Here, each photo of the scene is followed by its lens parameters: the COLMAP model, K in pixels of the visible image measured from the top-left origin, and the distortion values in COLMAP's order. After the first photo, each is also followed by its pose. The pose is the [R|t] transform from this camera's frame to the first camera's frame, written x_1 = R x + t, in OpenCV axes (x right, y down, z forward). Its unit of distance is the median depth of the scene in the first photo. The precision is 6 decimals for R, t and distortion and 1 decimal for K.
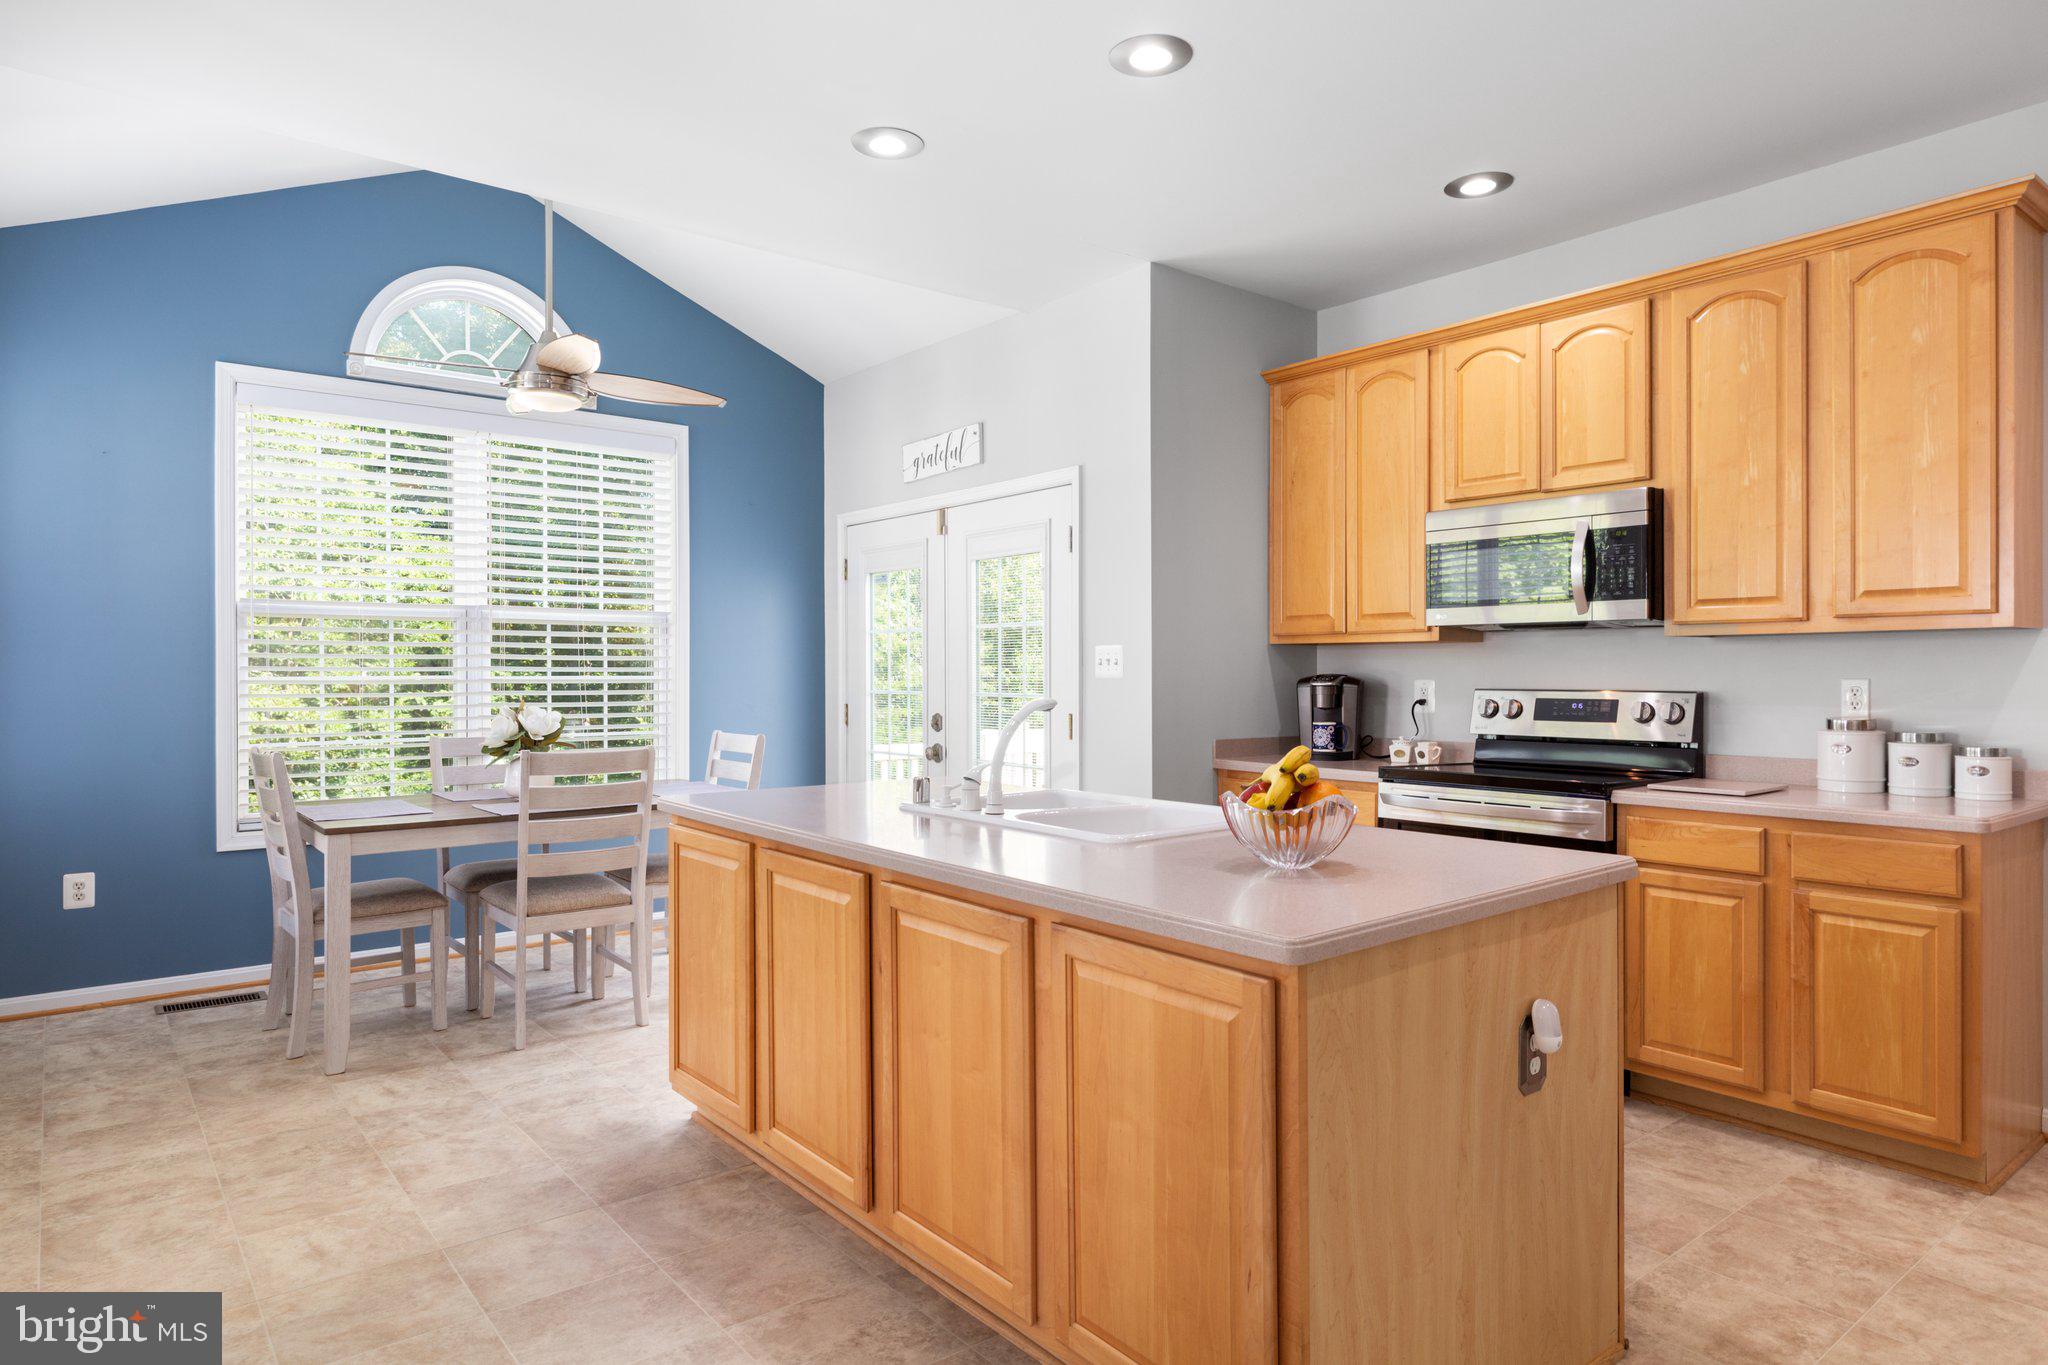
lens RADIAL K [[1200.0, 0, 1019.6], [0, 1200.0, 673.7], [0, 0, 1]] dist [0.000280, 0.001176]
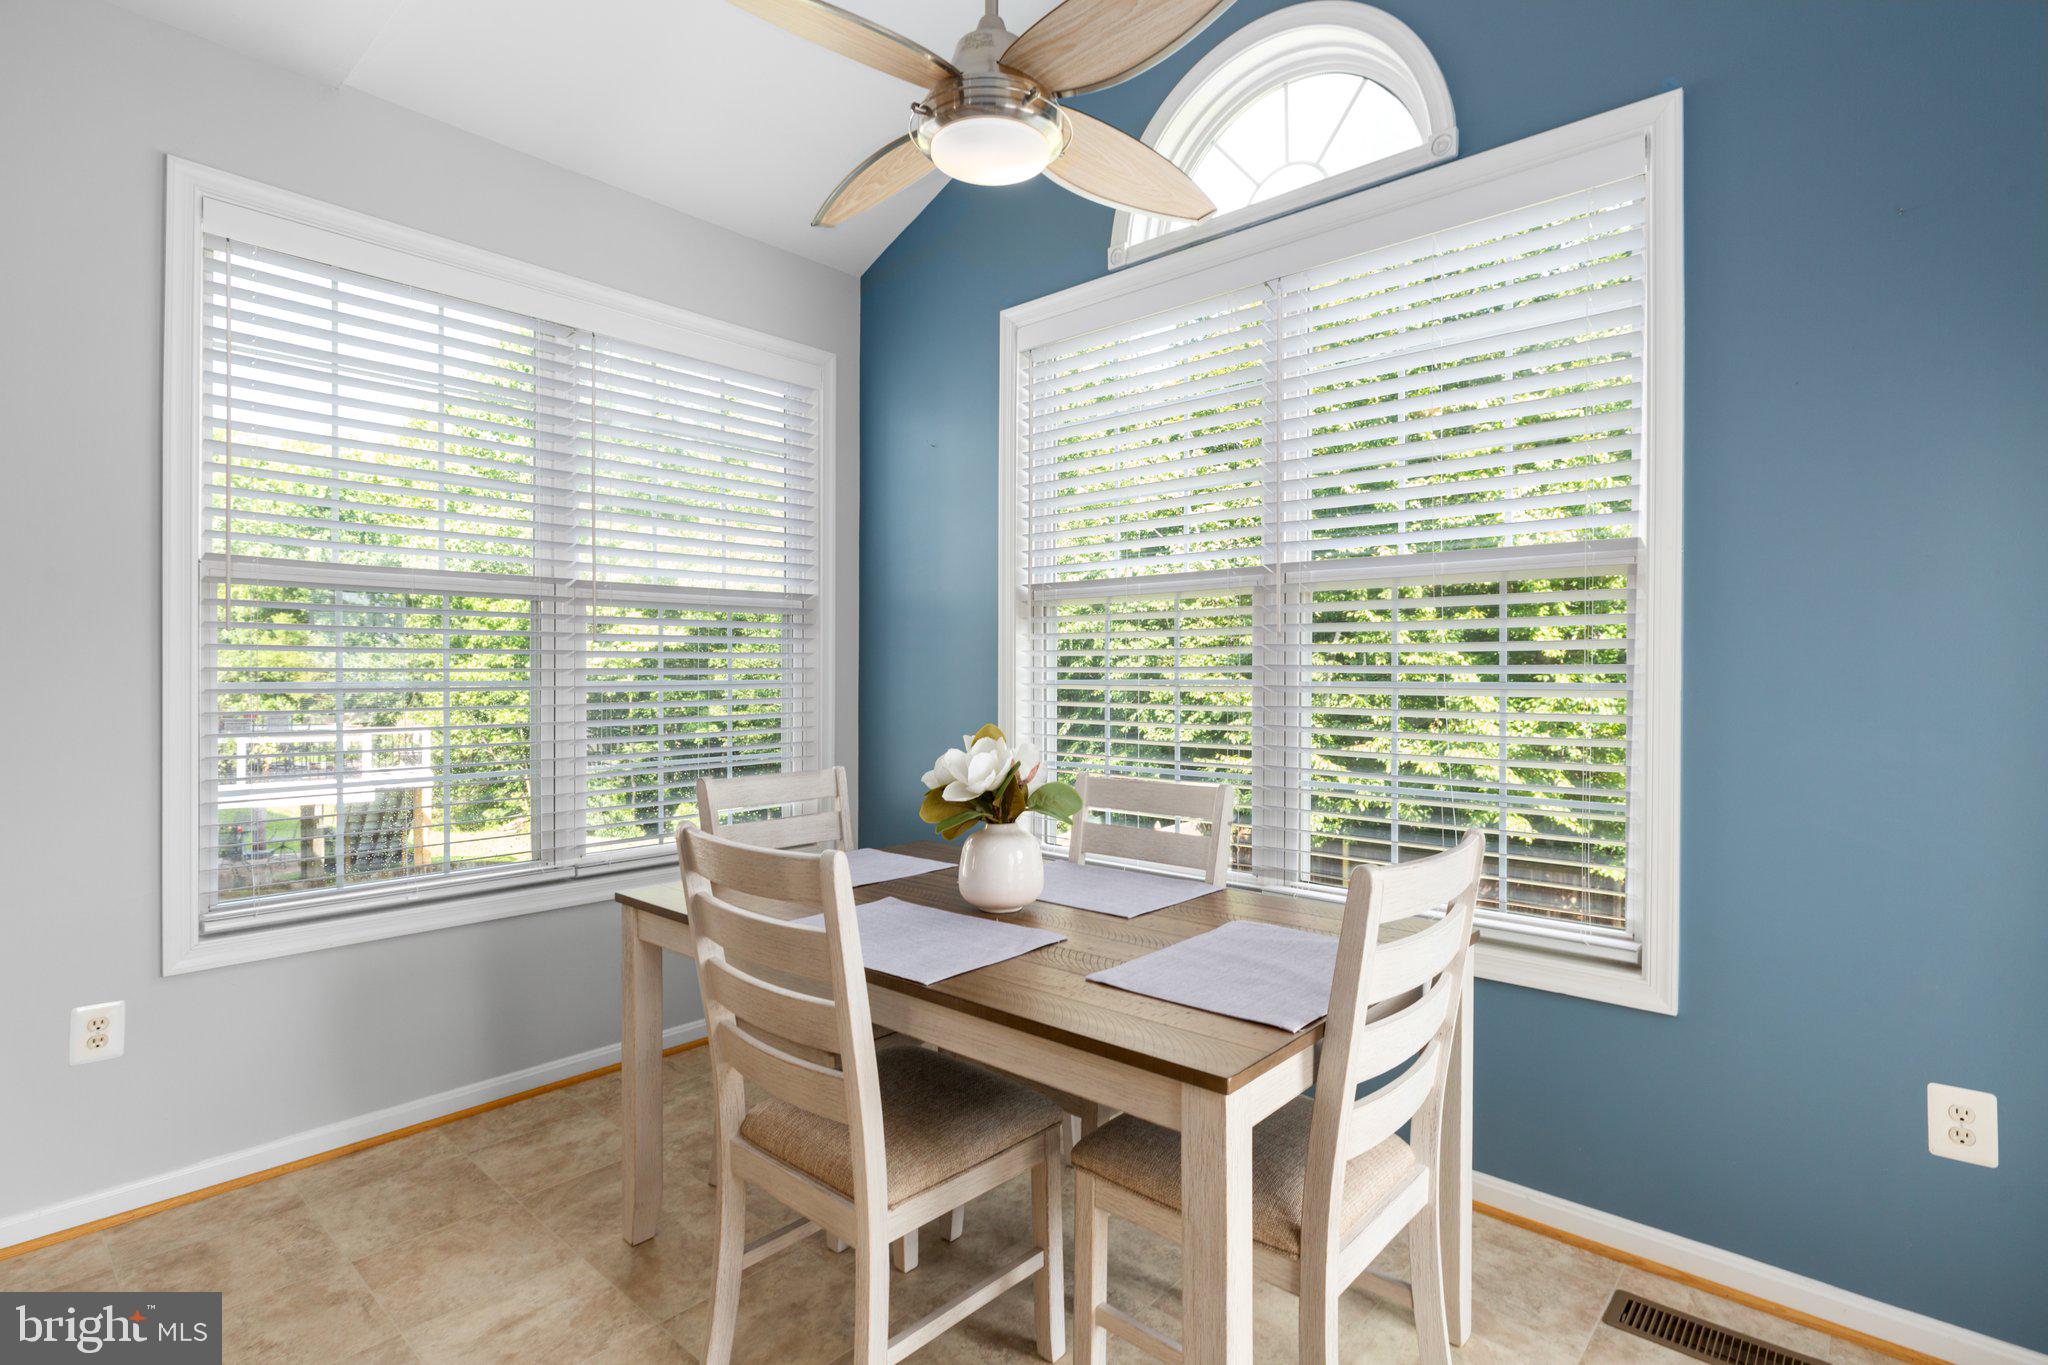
lens RADIAL K [[996.3, 0, 1026.2], [0, 996.3, 678.9], [0, 0, 1]] dist [-0.002067, 0.000704]
pose [[0.161842, 0.005277, -0.986803, 0.038854], [-0.001655, 0.999986, 0.005076, -0.001623], [0.986815, 0.000811, 0.161848, 0.955957]]
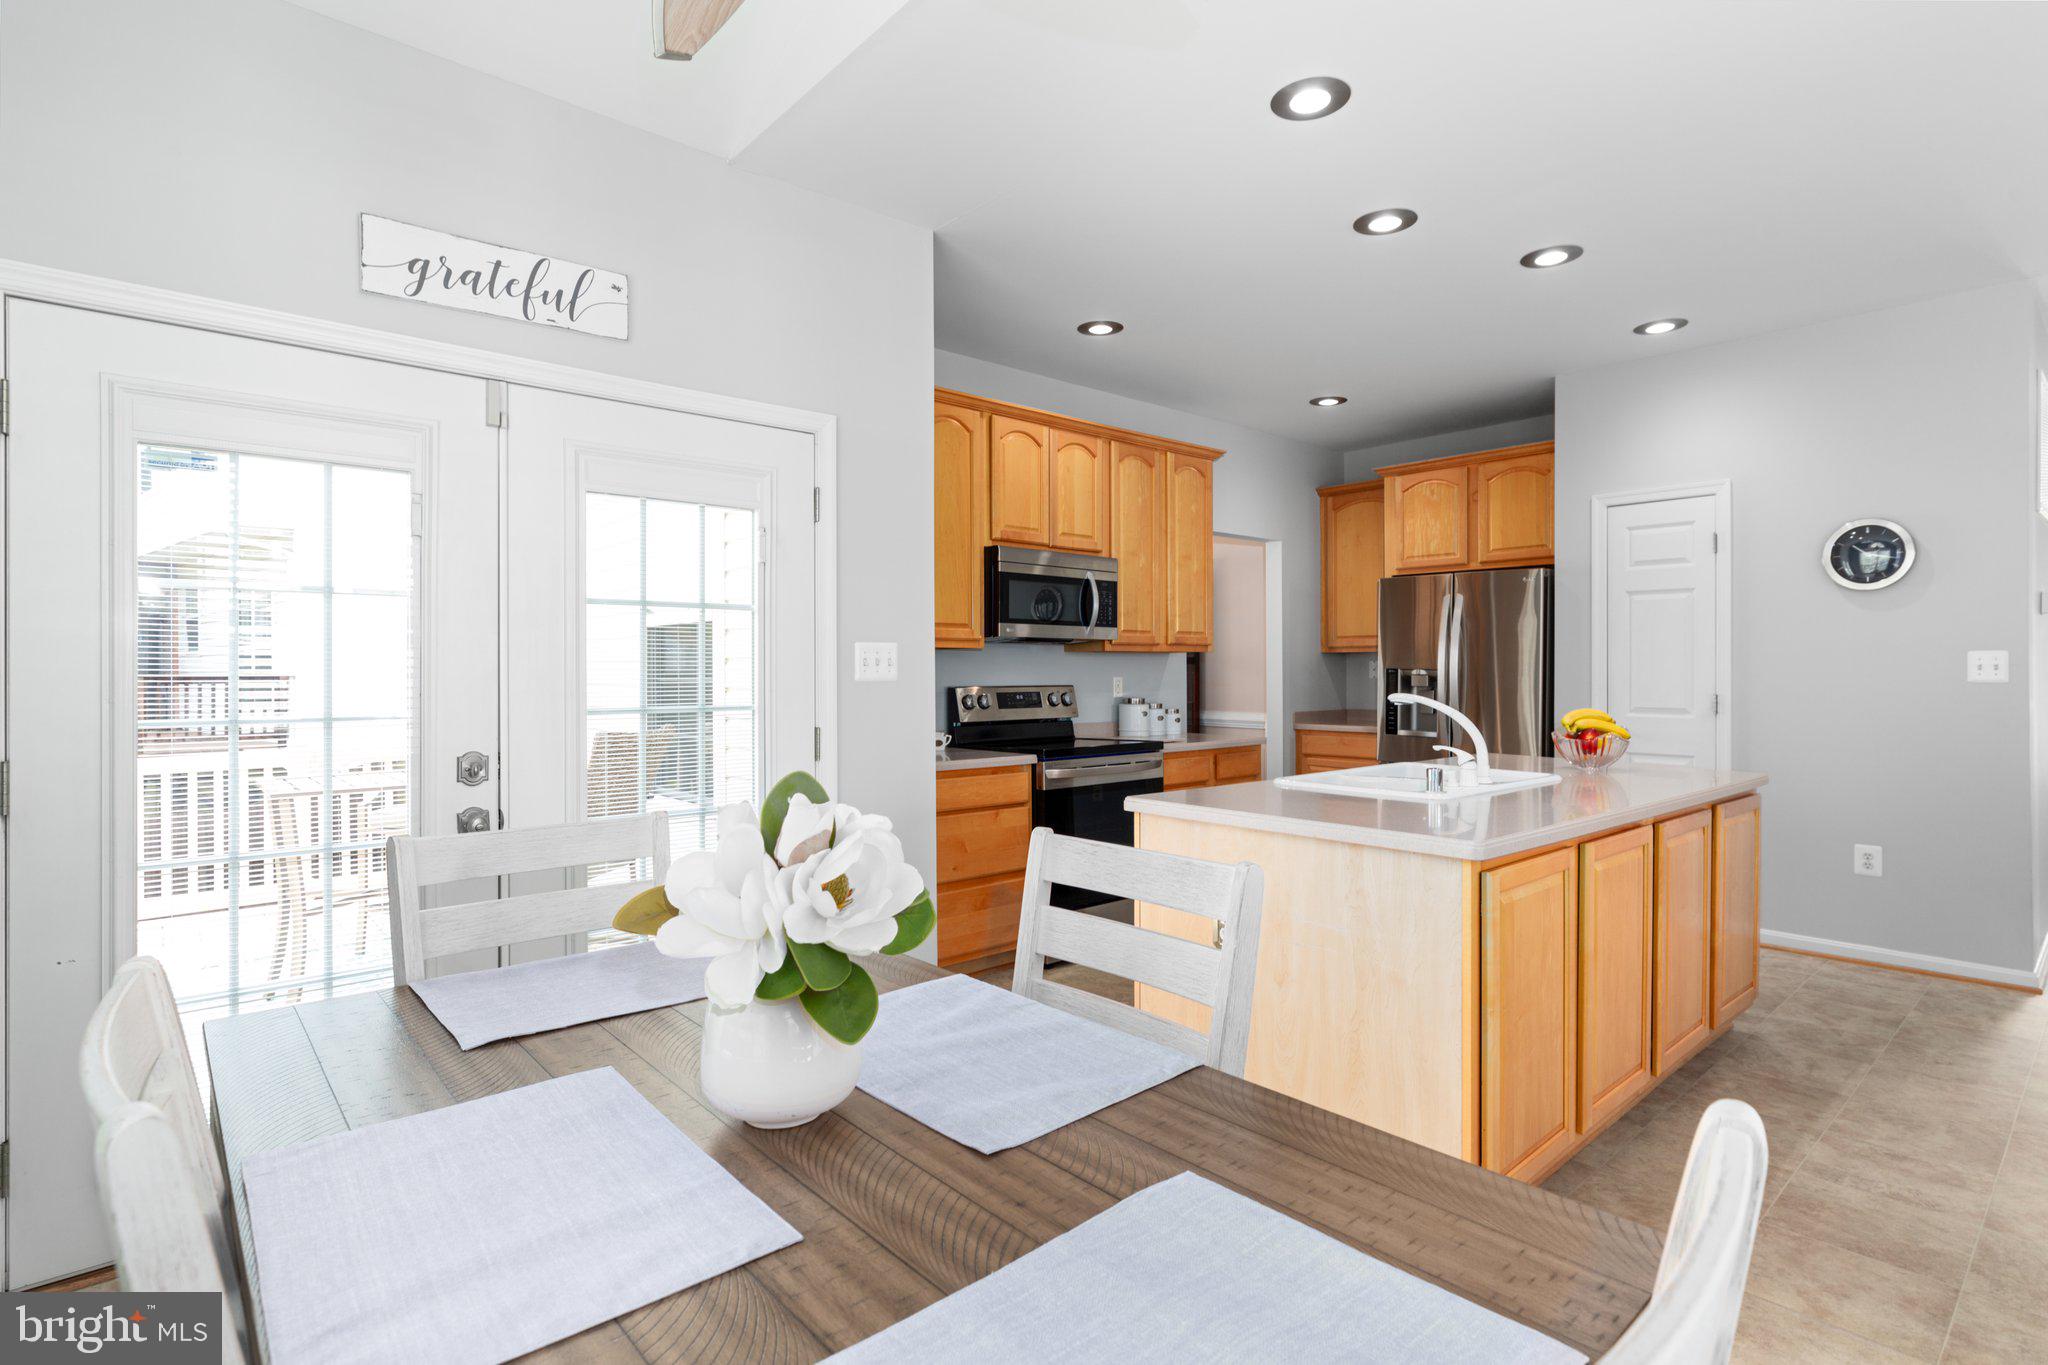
lens RADIAL K [[996.3, 0, 1026.2], [0, 996.3, 678.9], [0, 0, 1]] dist [-0.002067, 0.000704]
pose [[-0.045474, -0.006751, 0.998943, -0.664100], [0.005694, 0.999959, 0.007018, -0.002839], [-0.998949, 0.006007, -0.045433, 0.968804]]
